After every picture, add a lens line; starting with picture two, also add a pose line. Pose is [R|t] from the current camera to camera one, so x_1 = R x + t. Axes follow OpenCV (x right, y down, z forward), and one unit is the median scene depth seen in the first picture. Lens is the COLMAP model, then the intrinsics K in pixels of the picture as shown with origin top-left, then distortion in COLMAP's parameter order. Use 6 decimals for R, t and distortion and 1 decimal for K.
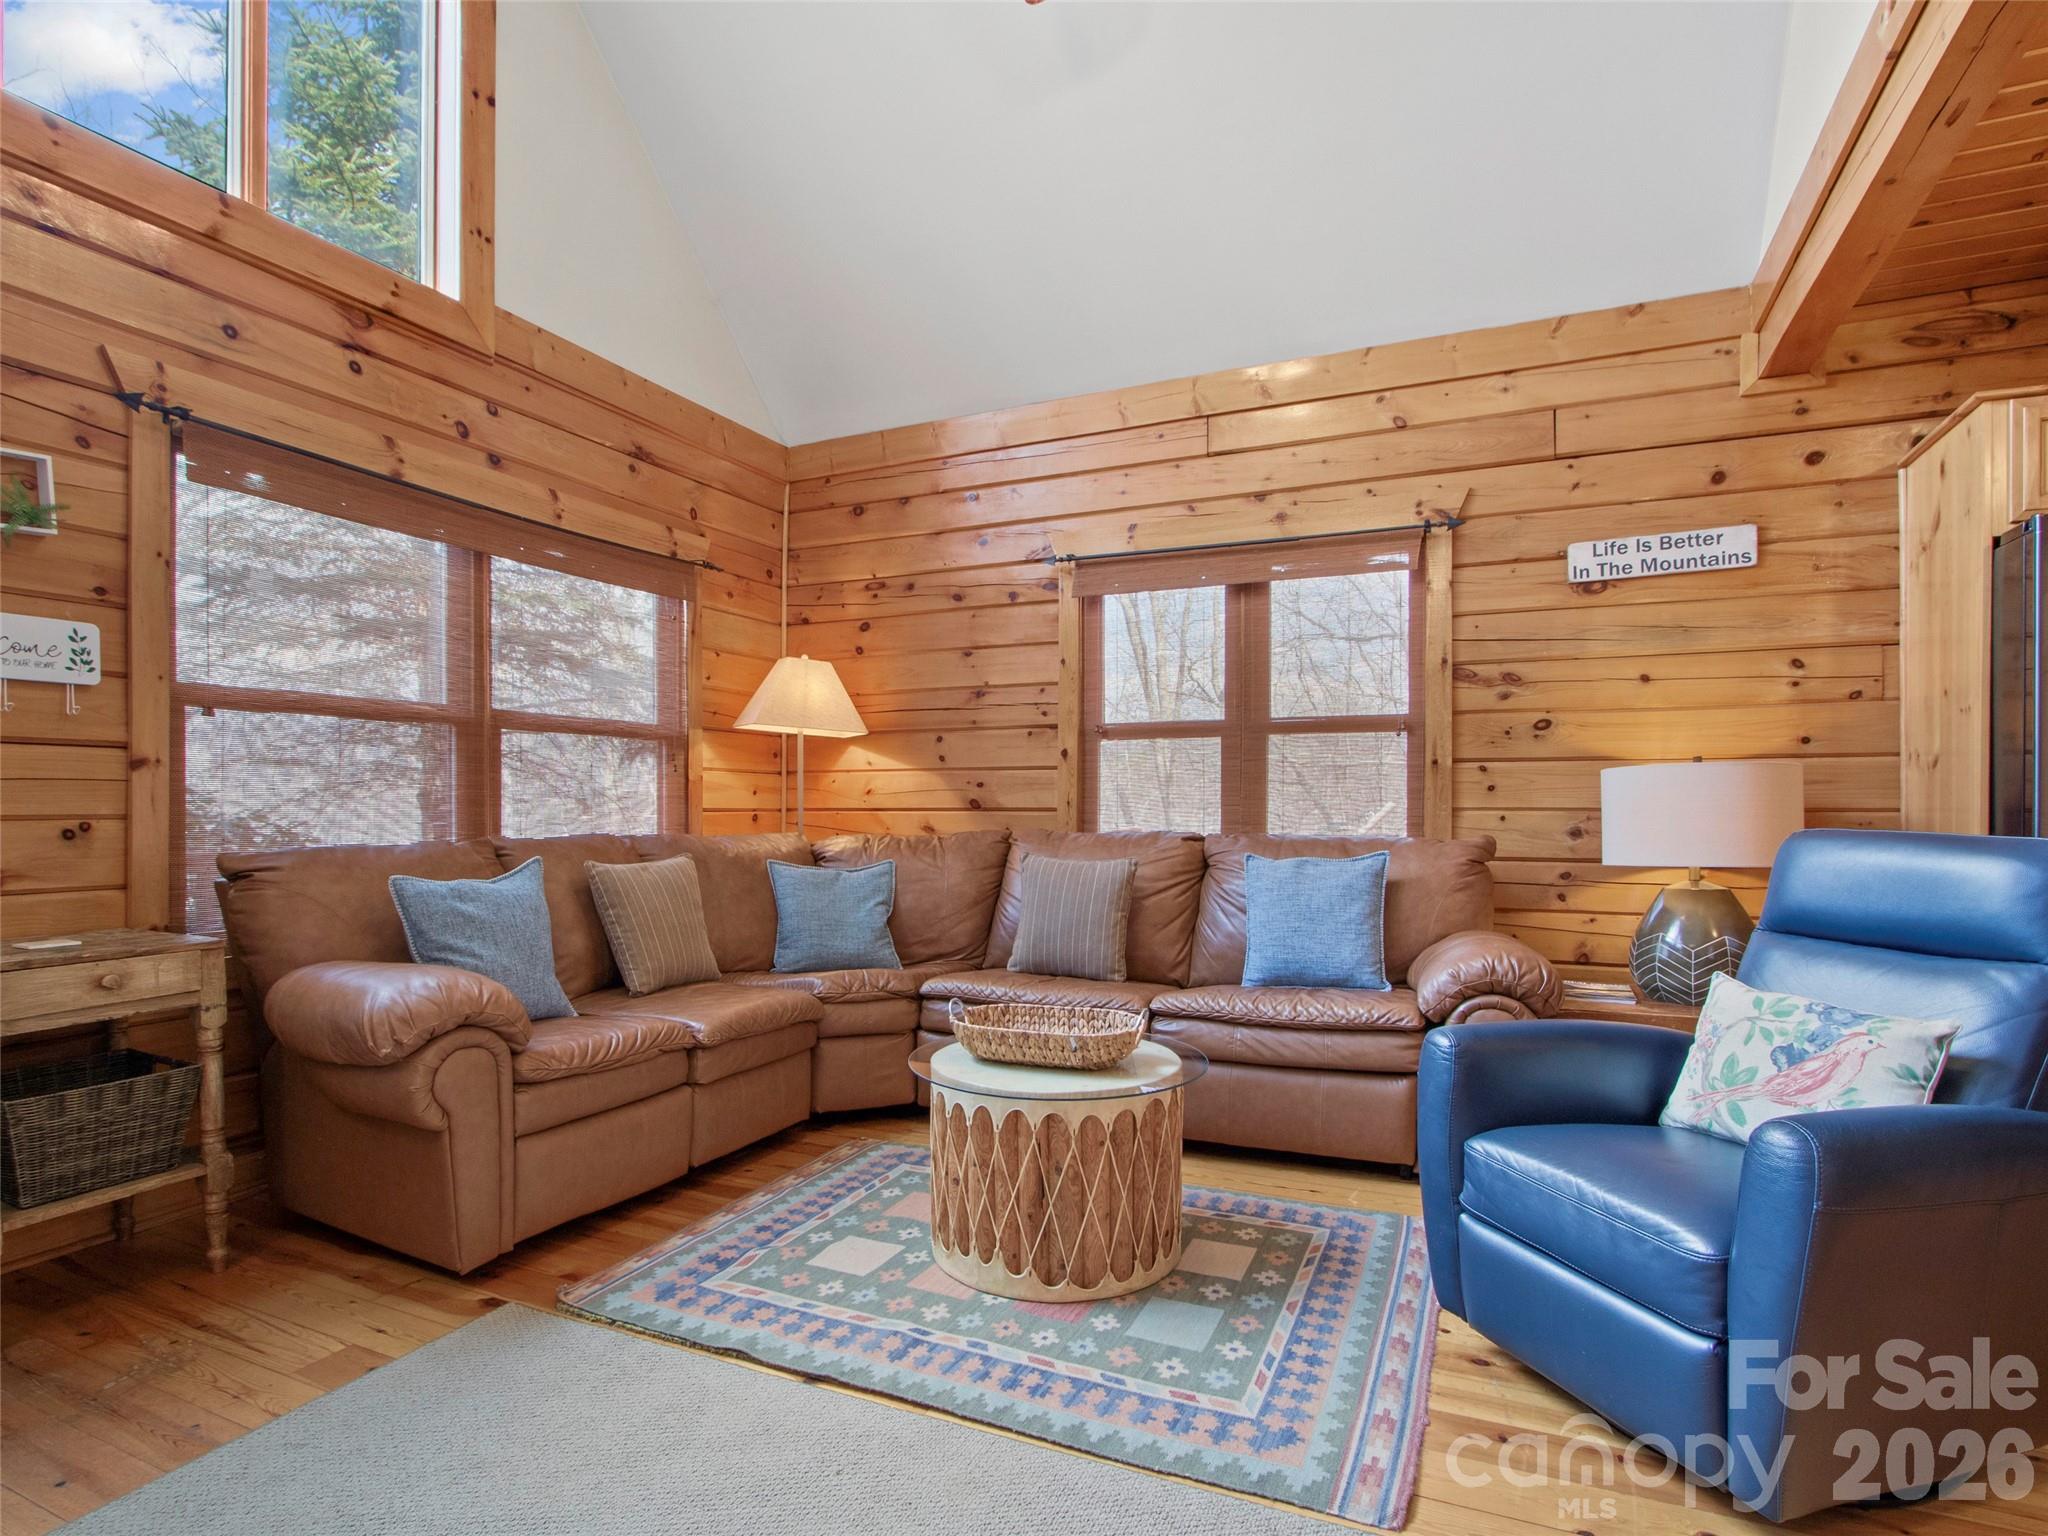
lens RADIAL K [[1082.2, 0, 1006.6], [0, 1082.2, 815.8], [0, 0, 1]] dist [-0.023995, 0.004940]
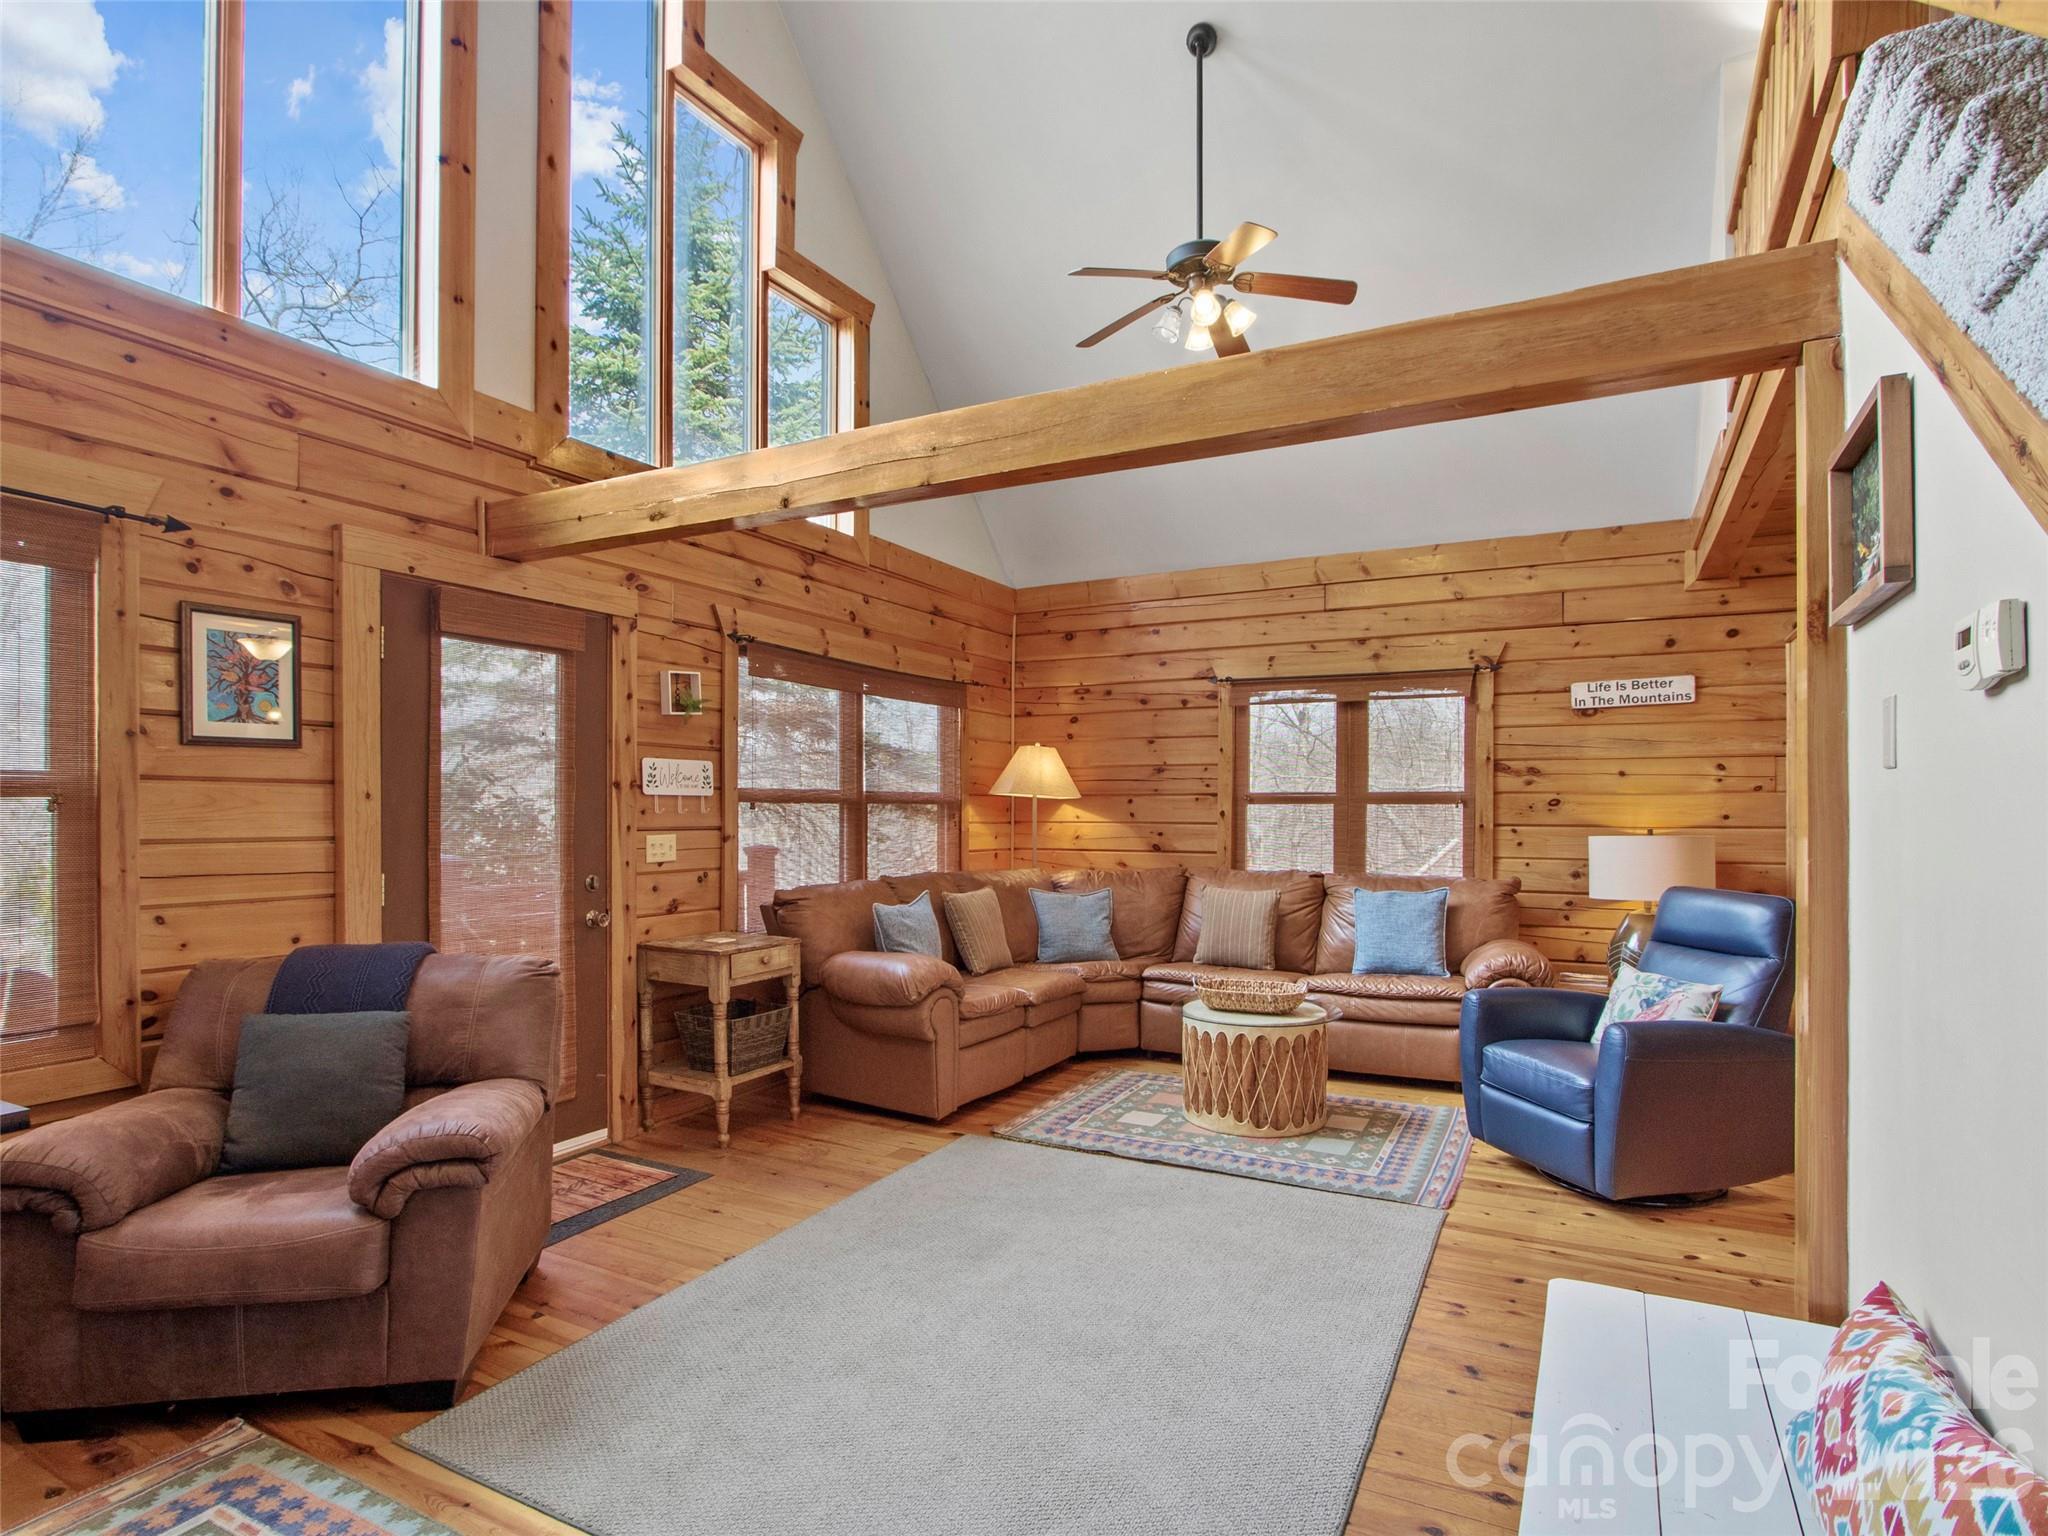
lens RADIAL K [[1082.2, 0, 1017.7], [0, 1082.2, 813.5], [0, 0, 1]] dist [-0.023995, 0.004940]
pose [[0.998624, 0.003323, -0.052339, -0.183719], [-0.003675, 0.999971, -0.006631, -0.061051], [0.052316, 0.006814, 0.998607, -0.579287]]
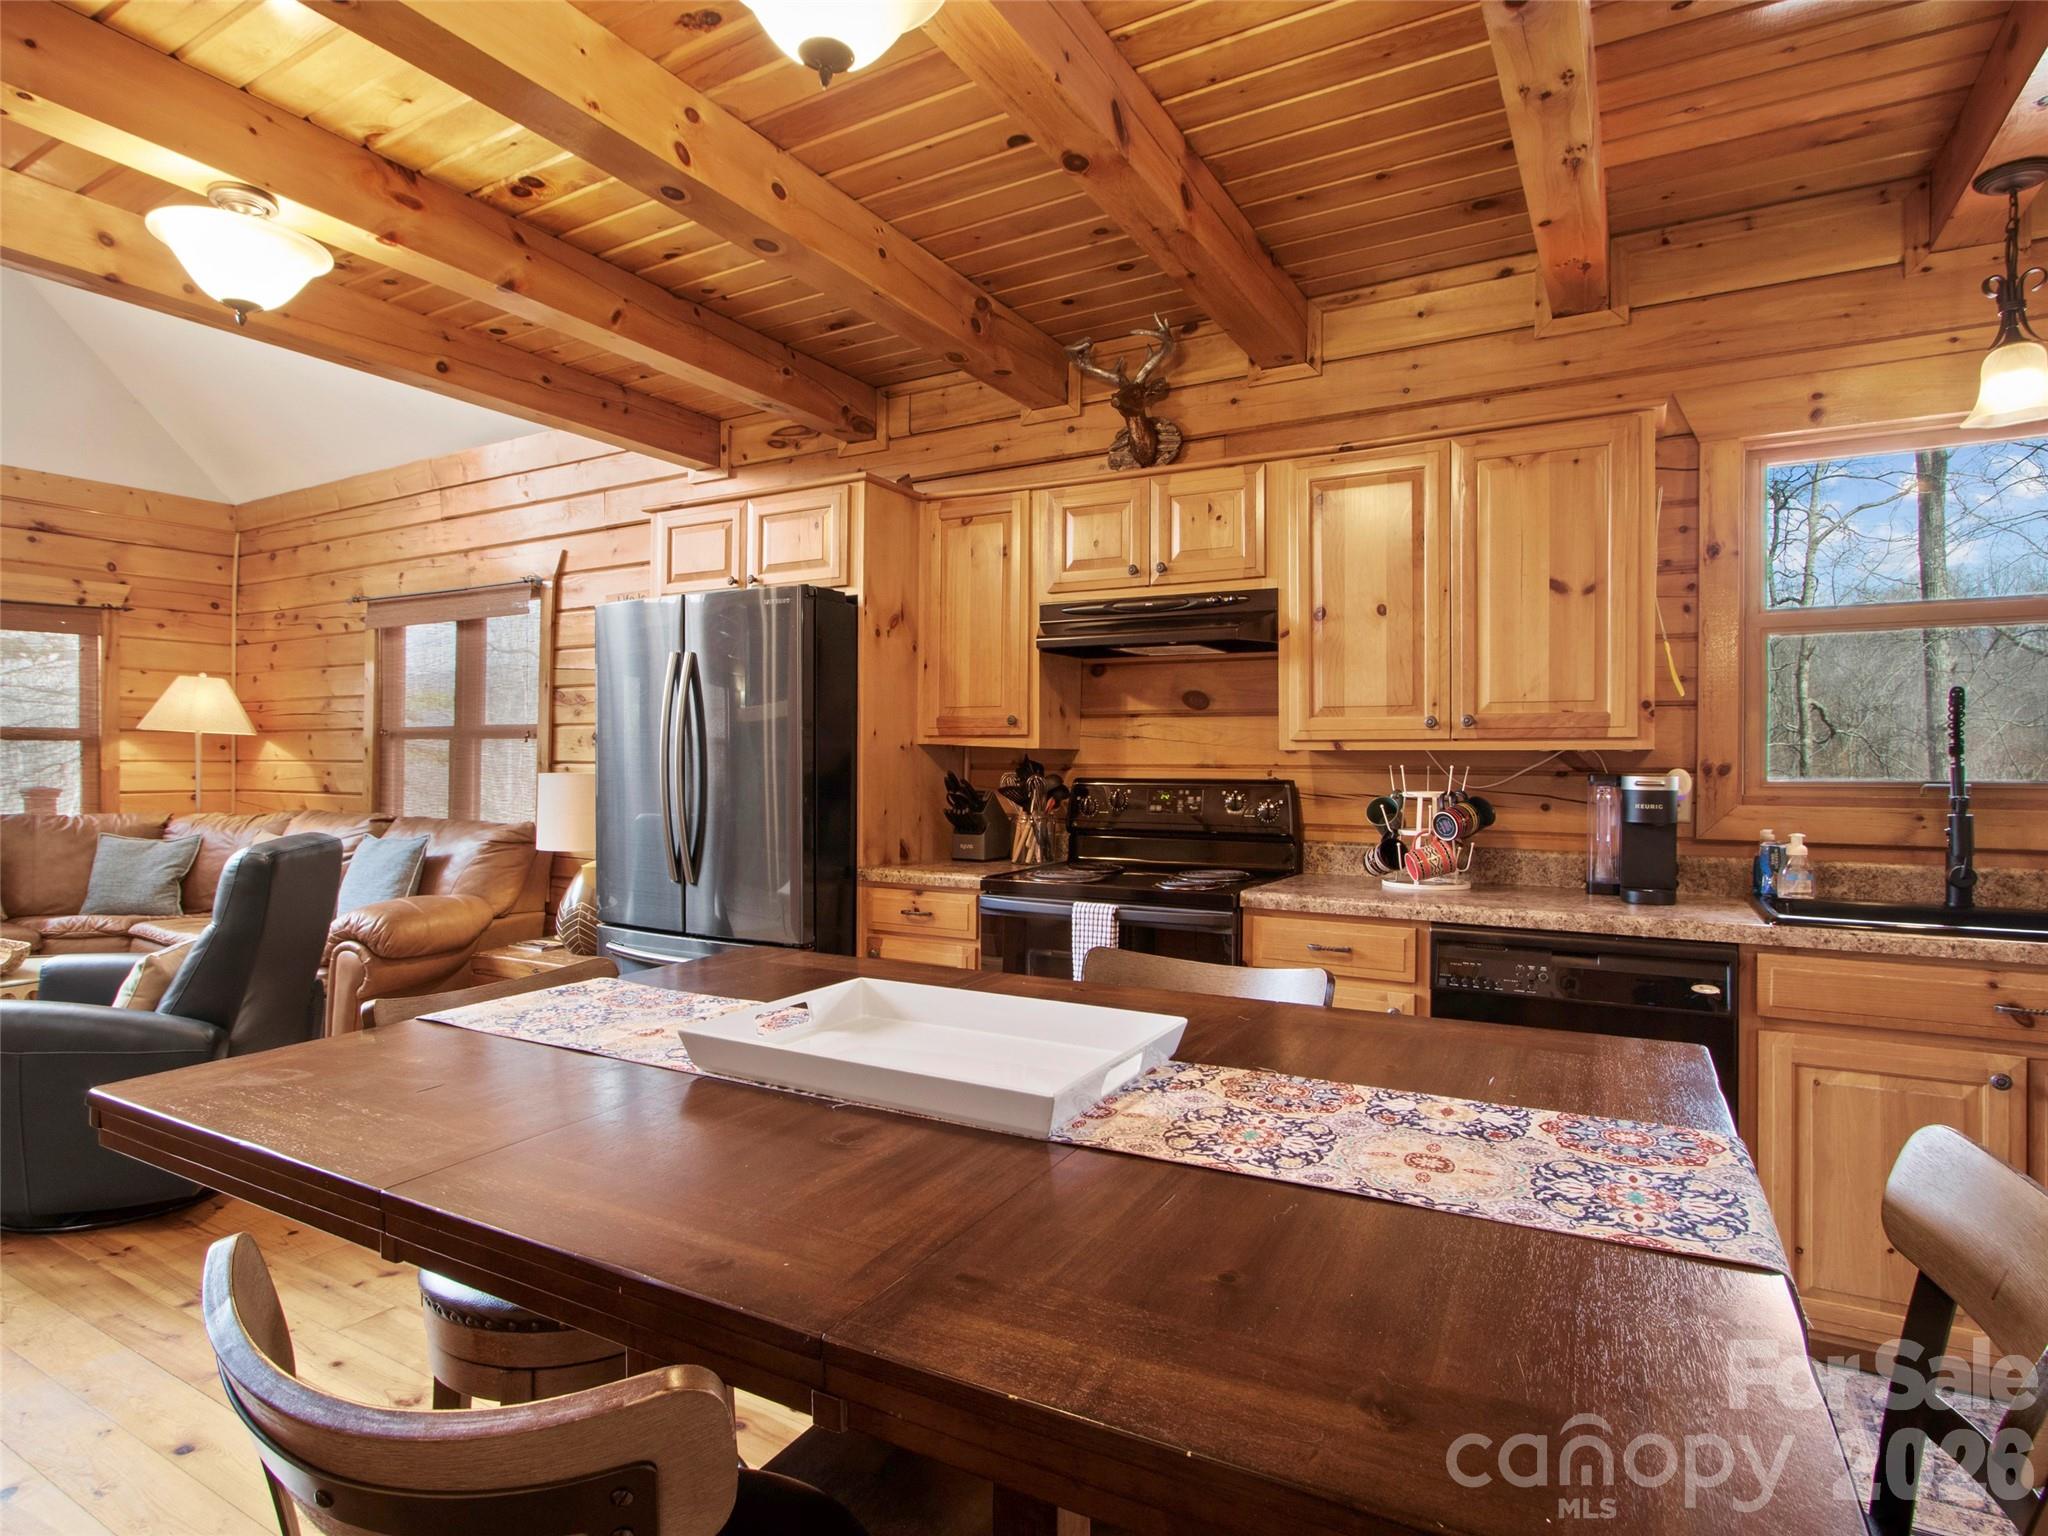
lens RADIAL K [[1082.2, 0, 1019.1], [0, 1082.2, 767.6], [0, 0, 1]] dist [-0.023995, 0.004940]
pose [[0.996756, 0.001559, -0.080468, 1.196626], [-0.001070, 0.999981, 0.006126, -0.058597], [0.080476, -0.006020, 0.996738, -0.271339]]
